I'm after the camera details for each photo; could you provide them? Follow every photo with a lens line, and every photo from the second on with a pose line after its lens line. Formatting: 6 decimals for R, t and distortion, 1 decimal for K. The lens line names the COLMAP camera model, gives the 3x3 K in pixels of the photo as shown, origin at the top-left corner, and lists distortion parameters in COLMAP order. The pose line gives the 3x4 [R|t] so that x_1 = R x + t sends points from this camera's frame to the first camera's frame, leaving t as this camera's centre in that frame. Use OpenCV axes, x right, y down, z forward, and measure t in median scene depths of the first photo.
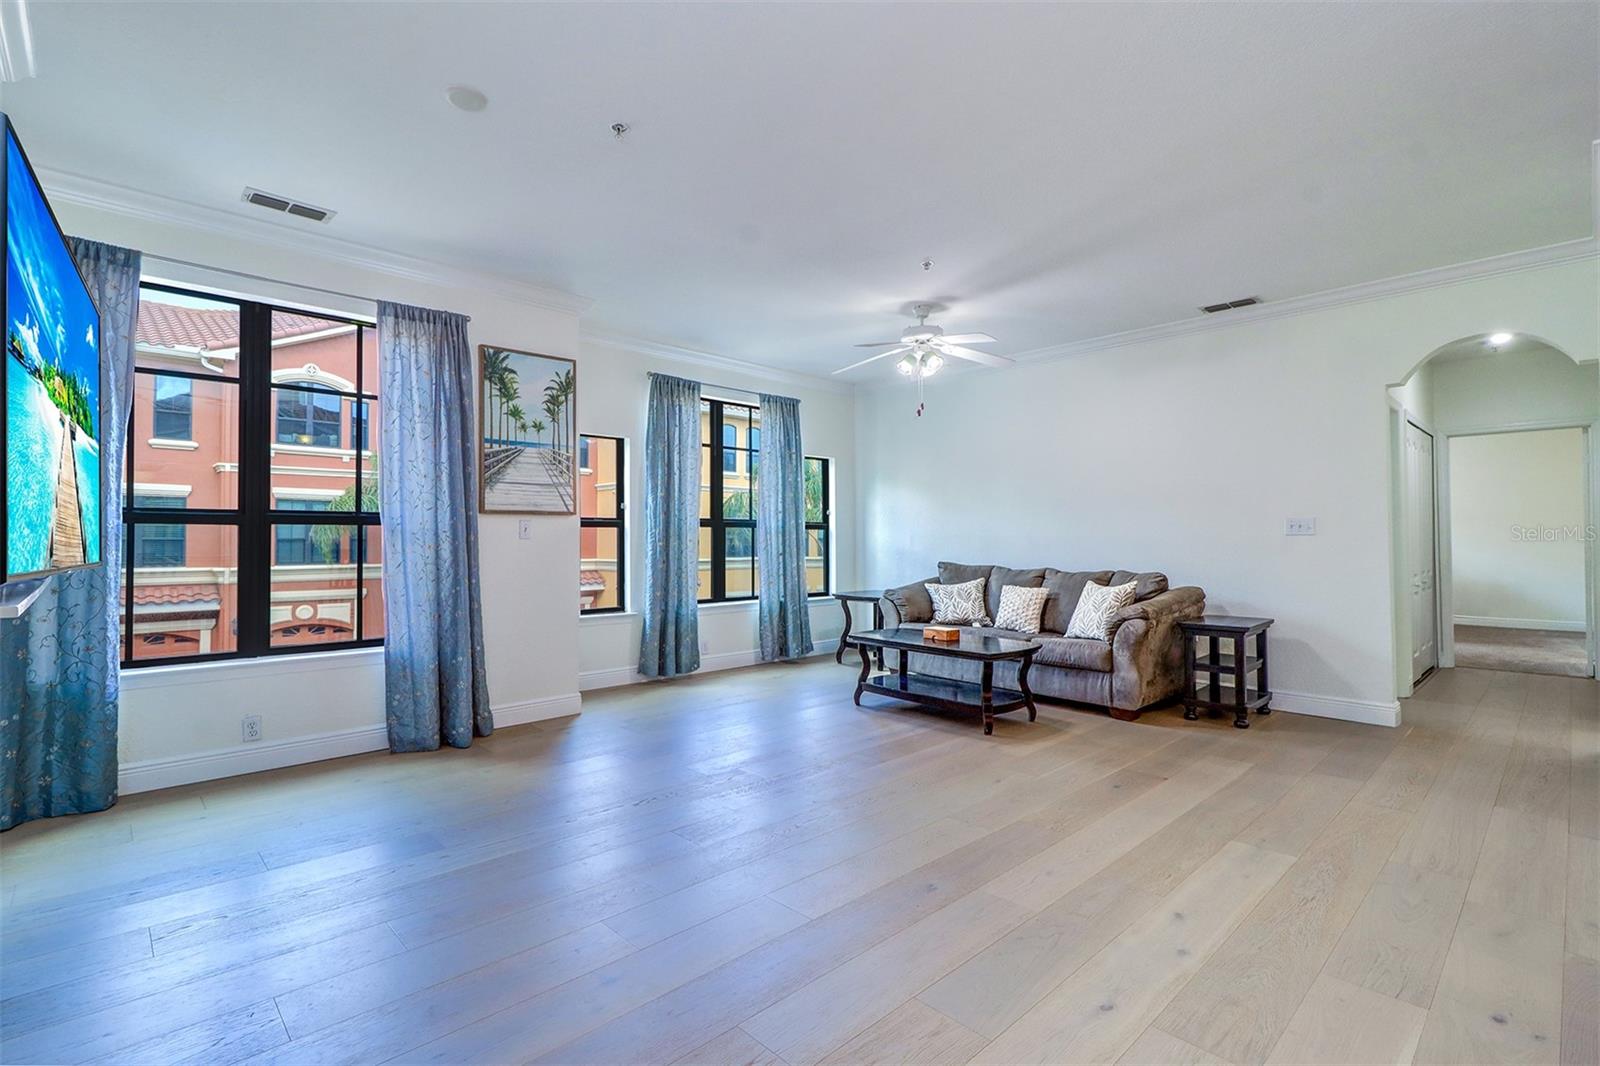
lens RADIAL K [[741.6, 0, 802.4], [0, 741.6, 518.3], [0, 0, 1]] dist [0.004082, -0.002949]
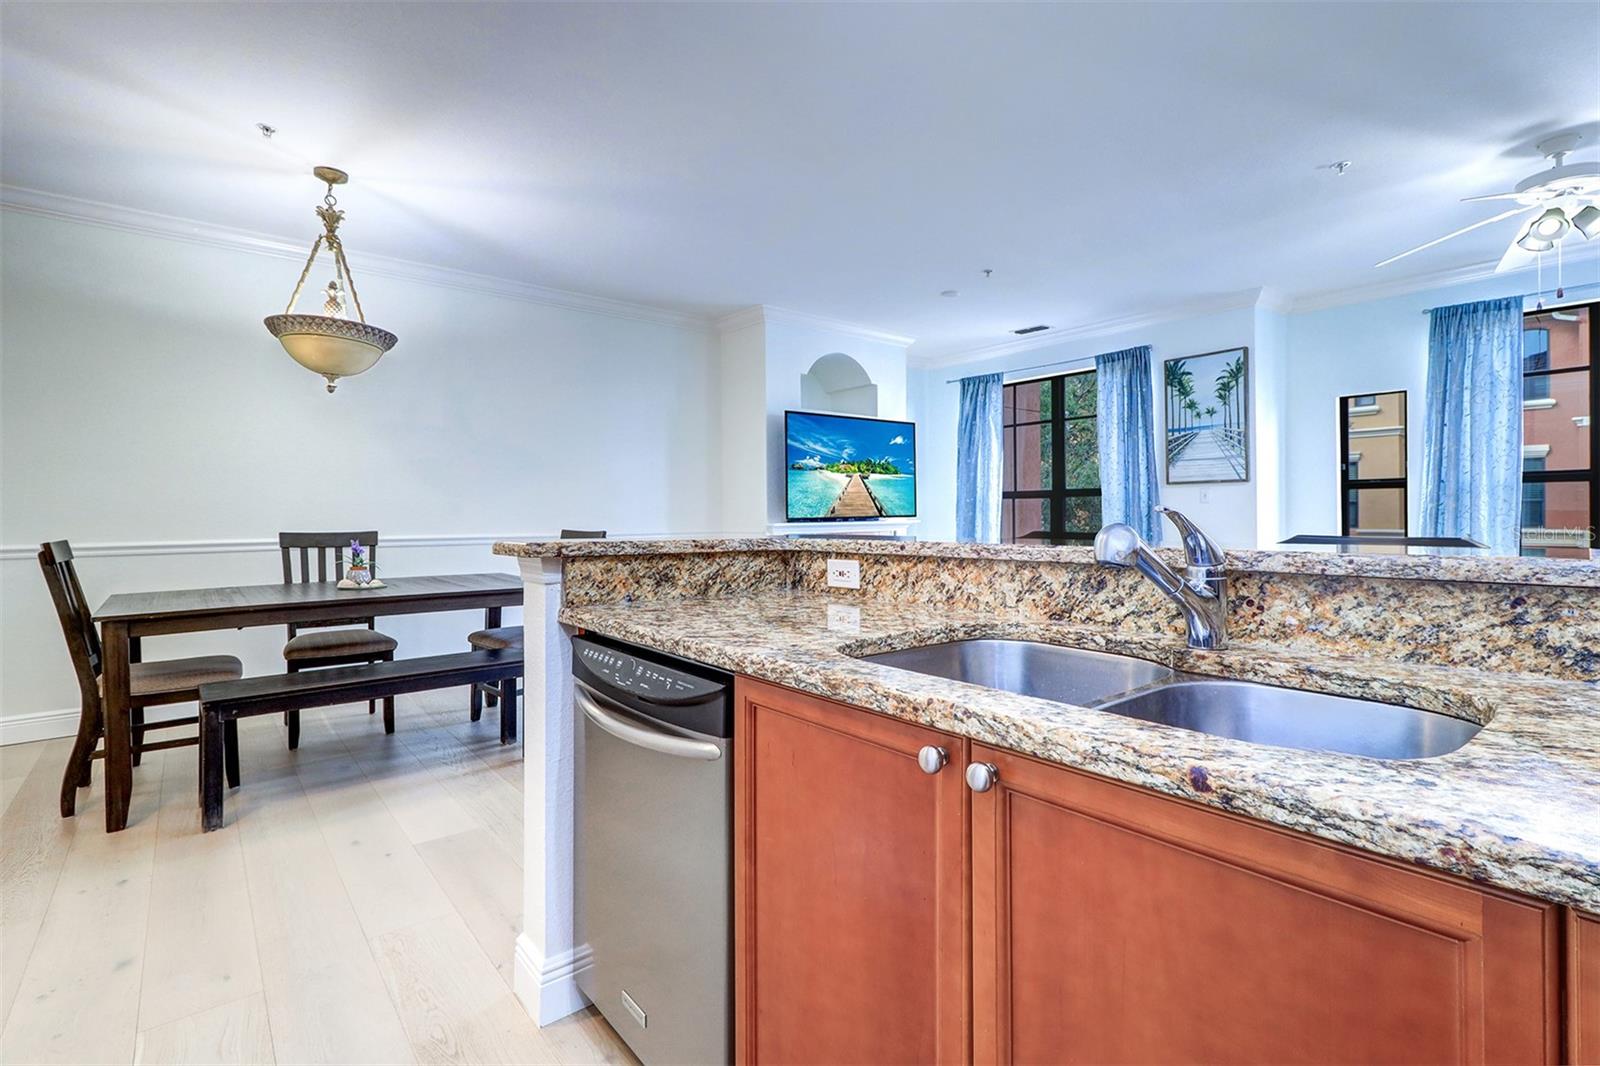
lens RADIAL K [[741.6, 0, 788.6], [0, 741.6, 526.7], [0, 0, 1]] dist [0.004082, -0.002949]
pose [[-0.081646, 0.024495, -0.996360, 0.821138], [0.040171, 0.998966, 0.021268, 0.011588], [0.995852, -0.038288, -0.082545, 0.341464]]
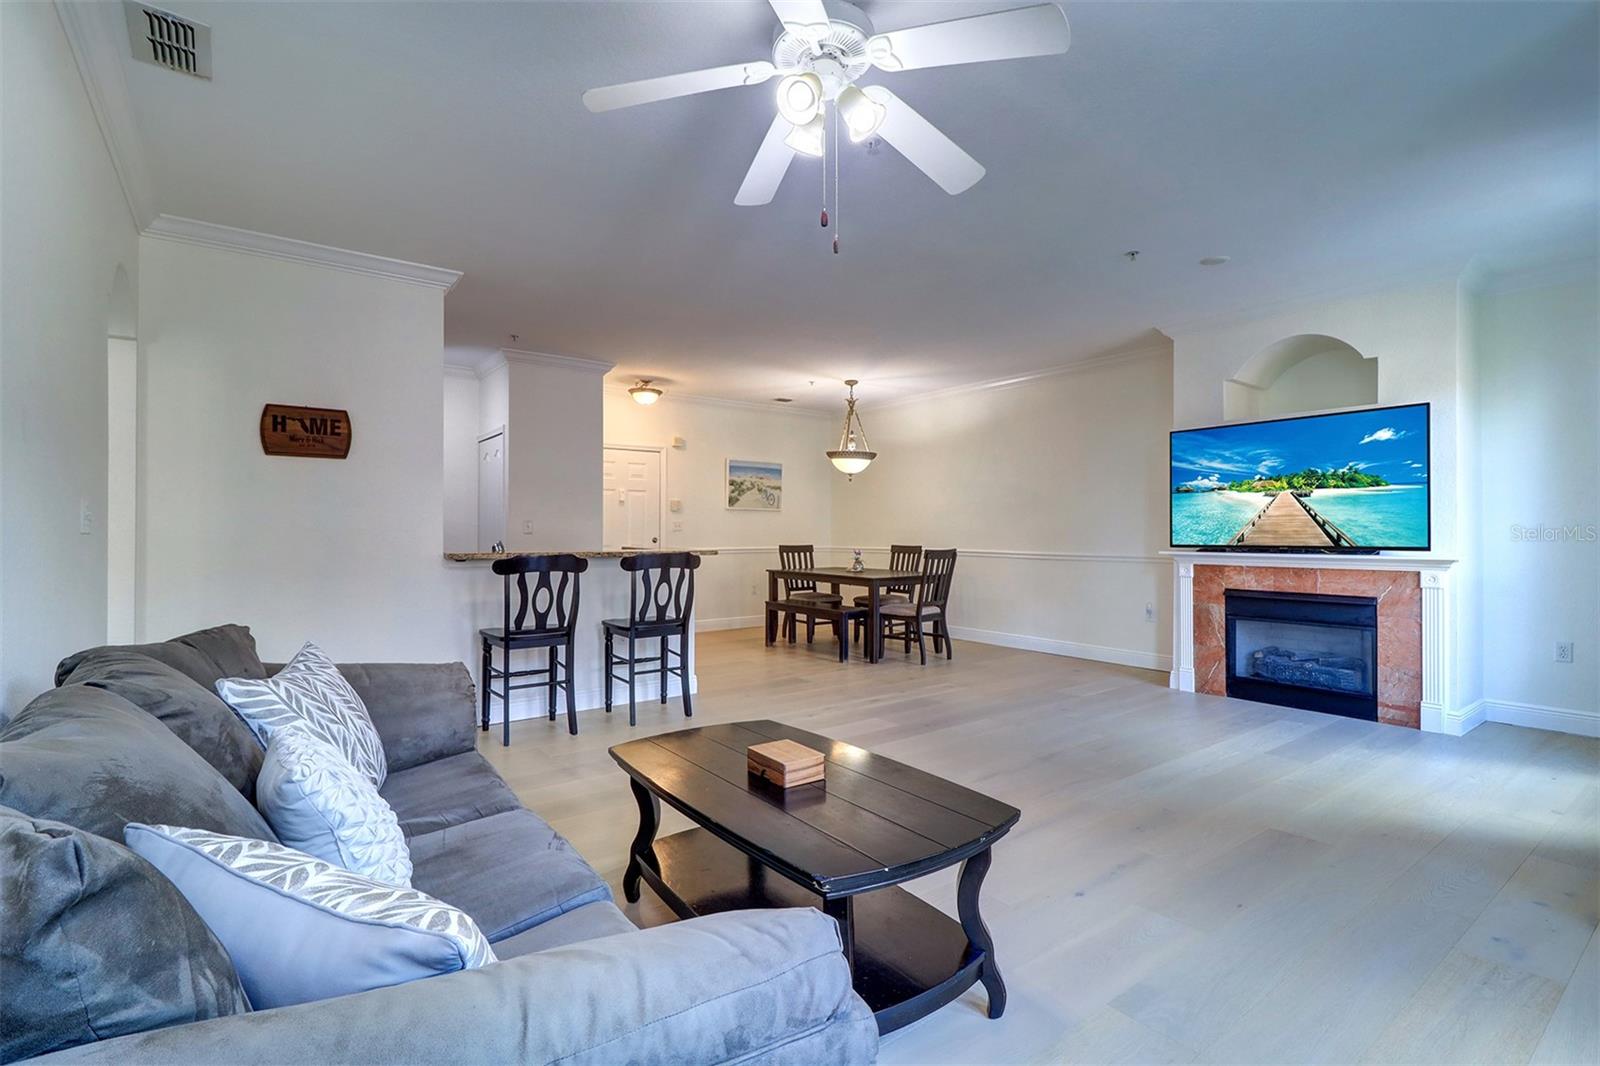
lens RADIAL K [[741.6, 0, 788.5], [0, 741.6, 526.1], [0, 0, 1]] dist [0.004082, -0.002949]
pose [[-0.991181, 0.006737, 0.132340, 0.129973], [0.001596, 0.999241, -0.038919, 0.033706], [-0.132502, -0.038364, -0.990440, 1.318229]]
